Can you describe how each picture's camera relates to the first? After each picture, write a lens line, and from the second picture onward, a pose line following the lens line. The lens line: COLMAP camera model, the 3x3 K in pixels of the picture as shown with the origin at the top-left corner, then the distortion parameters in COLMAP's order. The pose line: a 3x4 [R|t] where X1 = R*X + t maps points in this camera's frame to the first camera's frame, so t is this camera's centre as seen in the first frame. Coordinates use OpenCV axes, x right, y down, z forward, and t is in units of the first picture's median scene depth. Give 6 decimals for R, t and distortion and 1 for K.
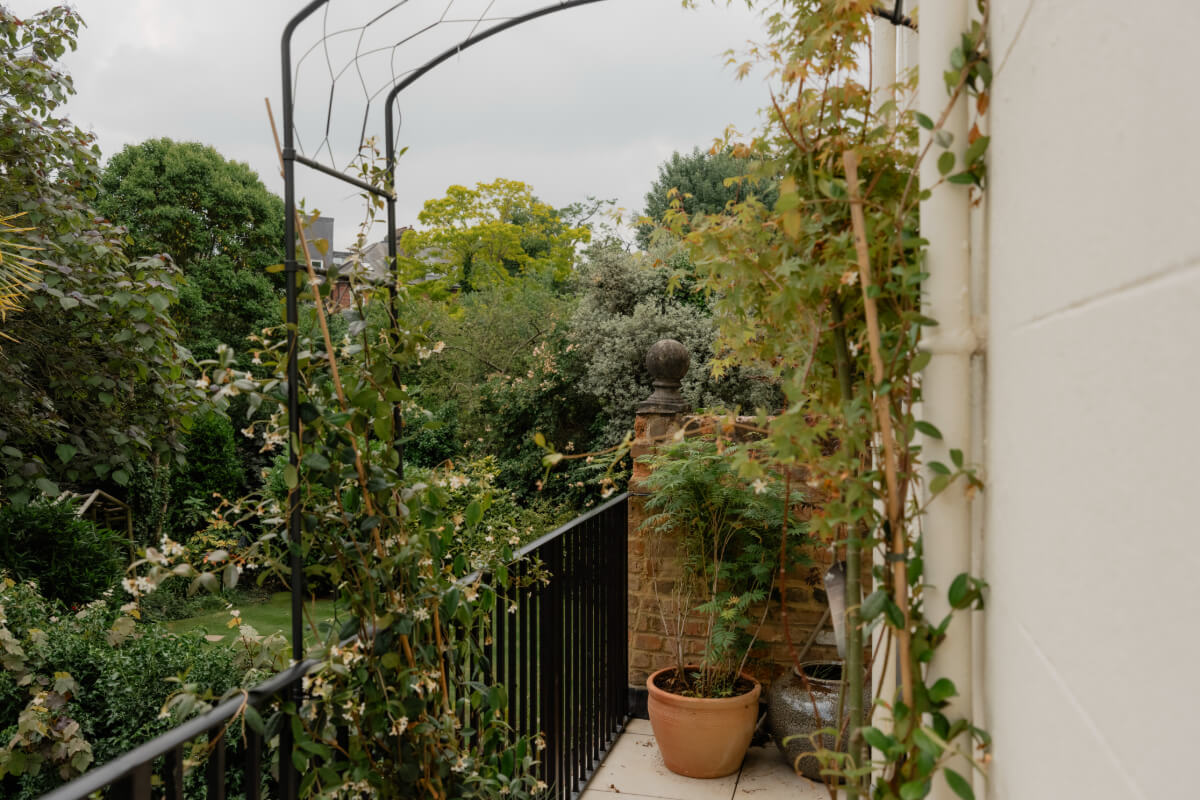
lens RADIAL K [[976.1, 0, 600.0], [0, 976.1, 400.0], [0, 0, 1]] dist [-0.016719, 0.005498]
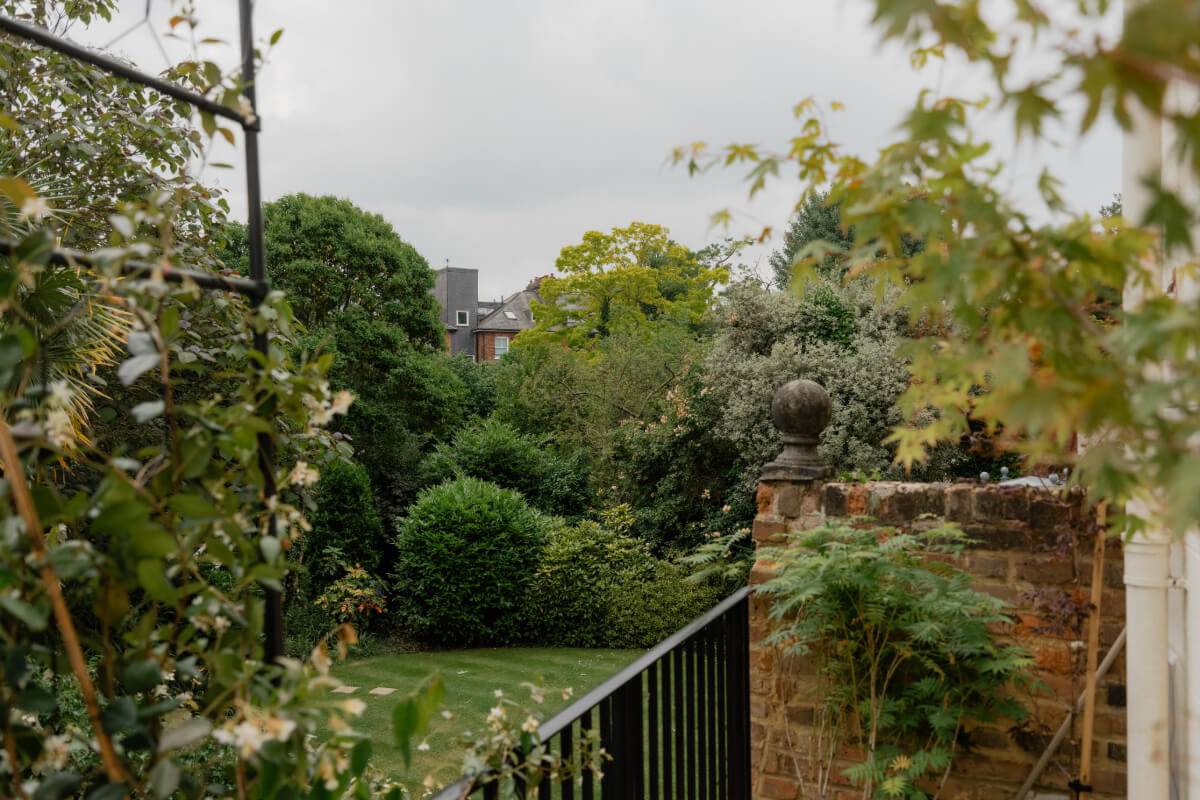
lens RADIAL K [[952.5, 0, 603.1], [0, 952.5, 442.0], [0, 0, 1]] dist [-0.037361, -0.001130]
pose [[0.989242, -0.012419, -0.145761, 0.006205], [0.012366, 0.999923, -0.001270, -0.003815], [0.145766, -0.000546, 0.989319, 0.065130]]
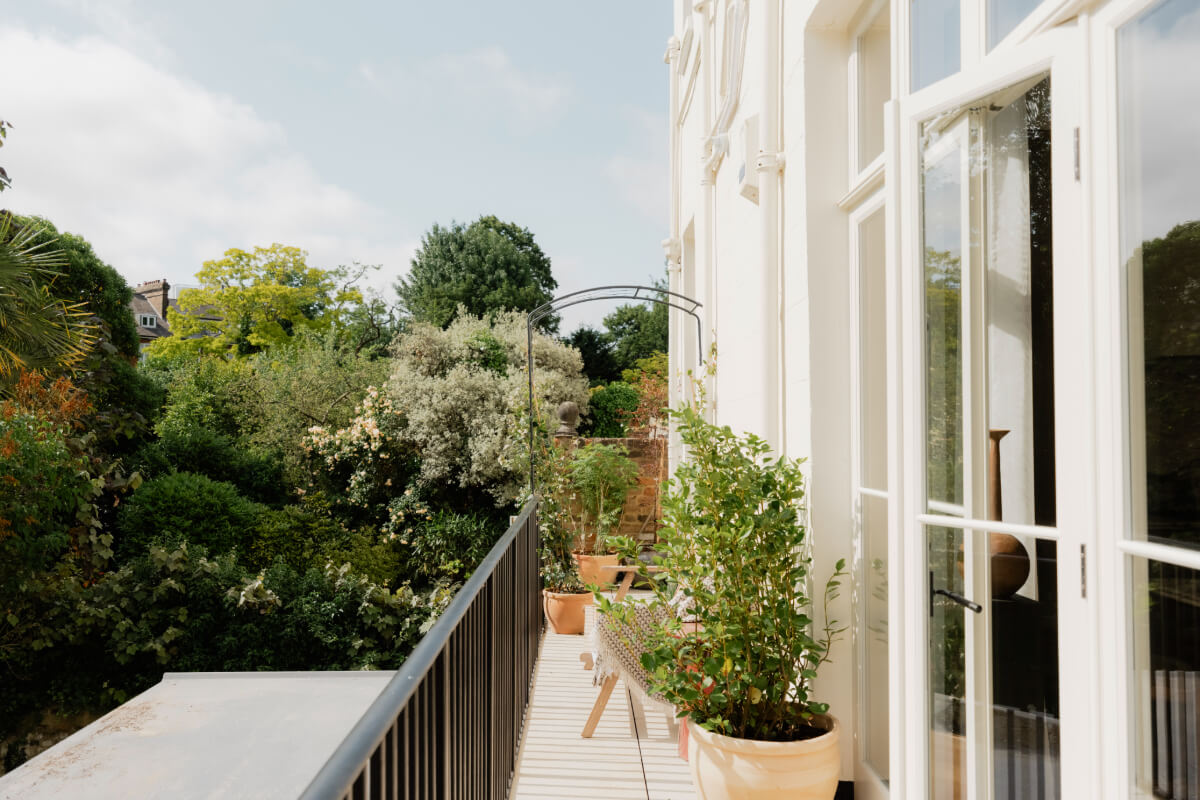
lens RADIAL K [[1006.4, 0, 608.3], [0, 1006.4, 401.6], [0, 0, 1]] dist [-0.002988, 0.009539]
pose [[0.958801, 0.007298, 0.283984, -0.129505], [0.007880, 0.998602, -0.052269, 0.014504], [-0.283969, 0.052353, 0.957403, -0.305835]]
